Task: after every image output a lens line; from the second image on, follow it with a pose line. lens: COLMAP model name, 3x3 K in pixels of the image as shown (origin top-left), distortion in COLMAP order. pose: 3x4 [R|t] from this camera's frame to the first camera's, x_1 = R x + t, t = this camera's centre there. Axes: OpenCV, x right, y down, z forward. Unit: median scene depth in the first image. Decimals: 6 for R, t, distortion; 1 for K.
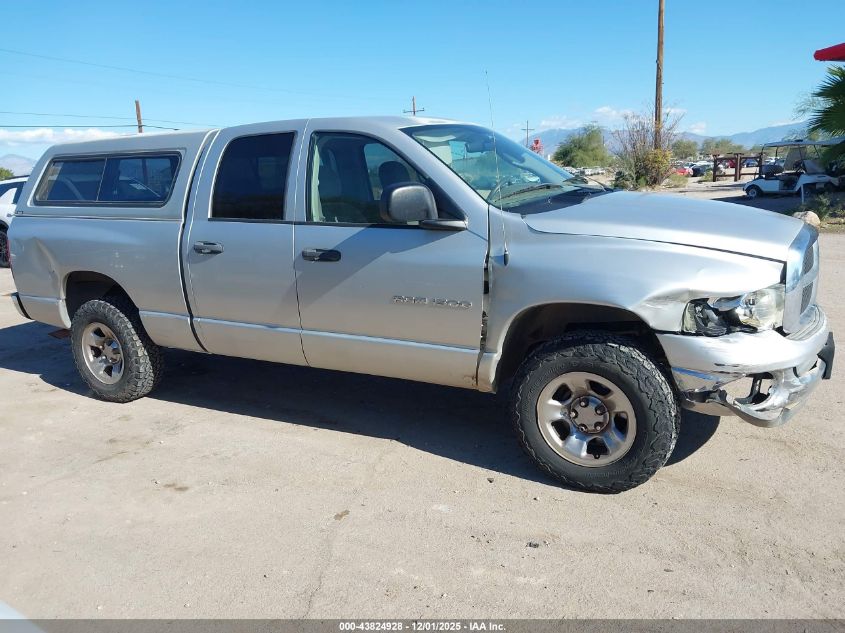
lens RADIAL K [[677.8, 0, 423.0], [0, 677.8, 314.6], [0, 0, 1]] dist [0.008177, -0.015450]
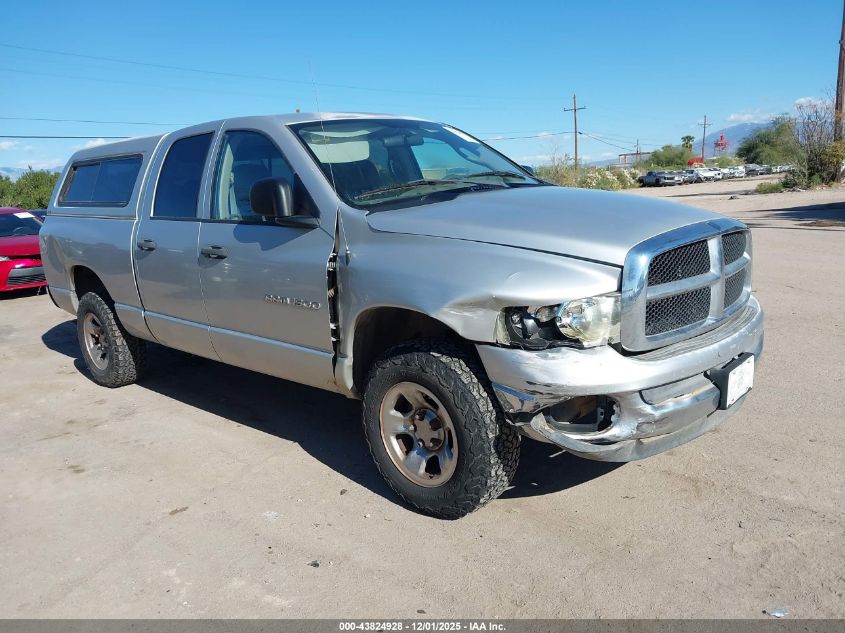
lens RADIAL K [[677.8, 0, 421.7], [0, 677.8, 313.9], [0, 0, 1]] dist [0.008177, -0.015450]
pose [[0.968200, 0.034432, -0.247797, 0.442409], [-0.035399, 0.999373, 0.000551, -0.008570], [0.247661, 0.008238, 0.968812, 0.107108]]
